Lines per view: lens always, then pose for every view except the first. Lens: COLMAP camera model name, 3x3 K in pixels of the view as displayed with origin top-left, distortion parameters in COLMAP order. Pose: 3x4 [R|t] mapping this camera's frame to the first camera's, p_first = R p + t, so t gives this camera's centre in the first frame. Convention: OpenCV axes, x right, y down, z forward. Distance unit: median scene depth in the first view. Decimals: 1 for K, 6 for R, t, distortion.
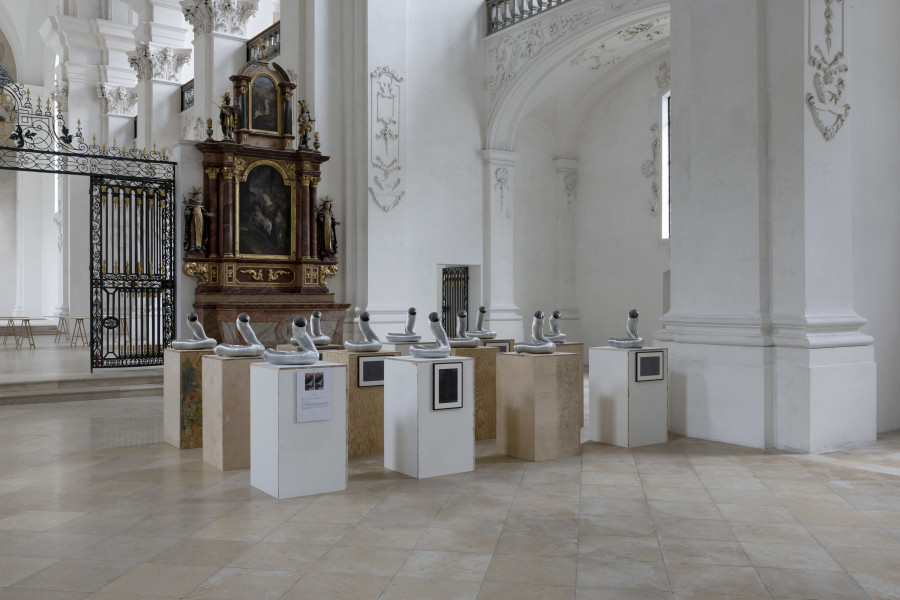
lens RADIAL K [[825.4, 0, 453.1], [0, 825.4, 302.0], [0, 0, 1]] dist [0.001691, 0.000000]
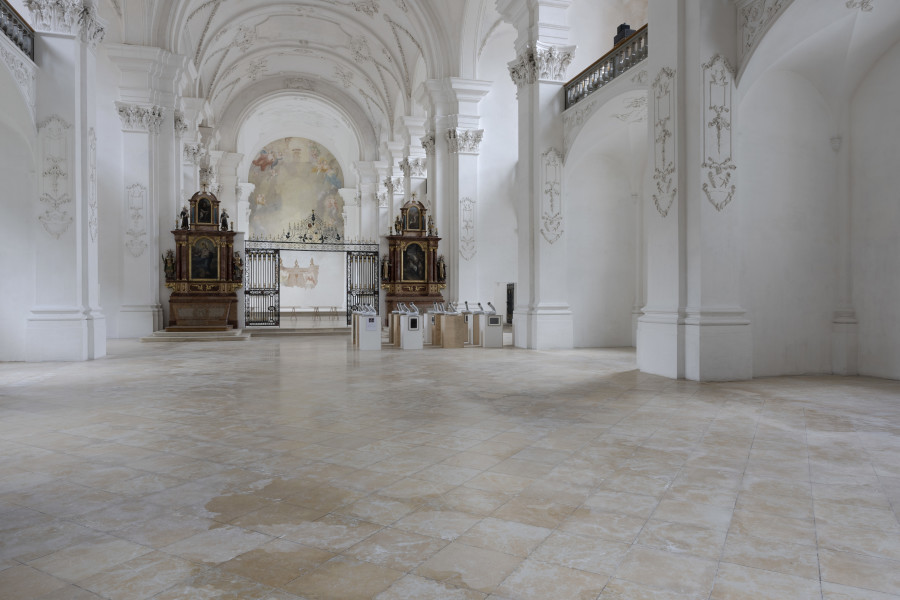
lens RADIAL K [[615.3, 0, 451.5], [0, 615.3, 296.2], [0, 0, 1]] dist [0.004344, 0.000115]
pose [[0.940517, -0.000615, -0.339745, 0.496456], [-0.002377, 0.999962, -0.008390, 0.004345], [0.339738, 0.008698, 0.940480, -0.671554]]
